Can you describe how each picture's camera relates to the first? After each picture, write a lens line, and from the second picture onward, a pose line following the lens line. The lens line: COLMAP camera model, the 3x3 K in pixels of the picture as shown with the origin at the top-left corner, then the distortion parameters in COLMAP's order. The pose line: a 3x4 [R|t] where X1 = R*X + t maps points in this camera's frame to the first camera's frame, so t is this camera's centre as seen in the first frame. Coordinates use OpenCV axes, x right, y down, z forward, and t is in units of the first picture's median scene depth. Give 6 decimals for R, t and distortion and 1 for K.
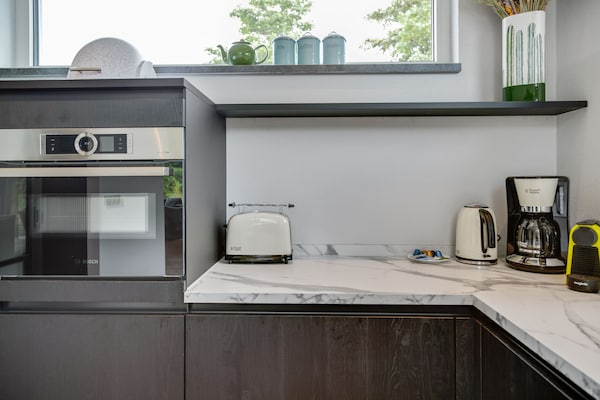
lens RADIAL K [[418.3, 0, 299.1], [0, 418.3, 171.3], [0, 0, 1]] dist [0.001295, 0.000915]
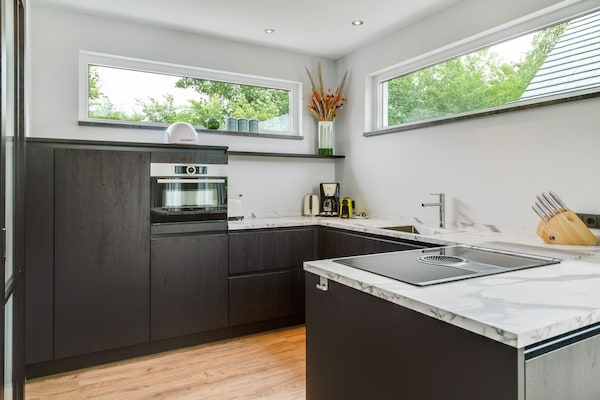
lens RADIAL K [[401.2, 0, 296.7], [0, 401.2, 181.5], [0, 0, 1]] dist [0.005090, 0.002835]
pose [[0.855359, 0.005071, 0.518011, -0.959371], [-0.013490, 0.999831, 0.012486, -0.027499], [-0.517860, -0.017668, 0.855283, -1.109512]]
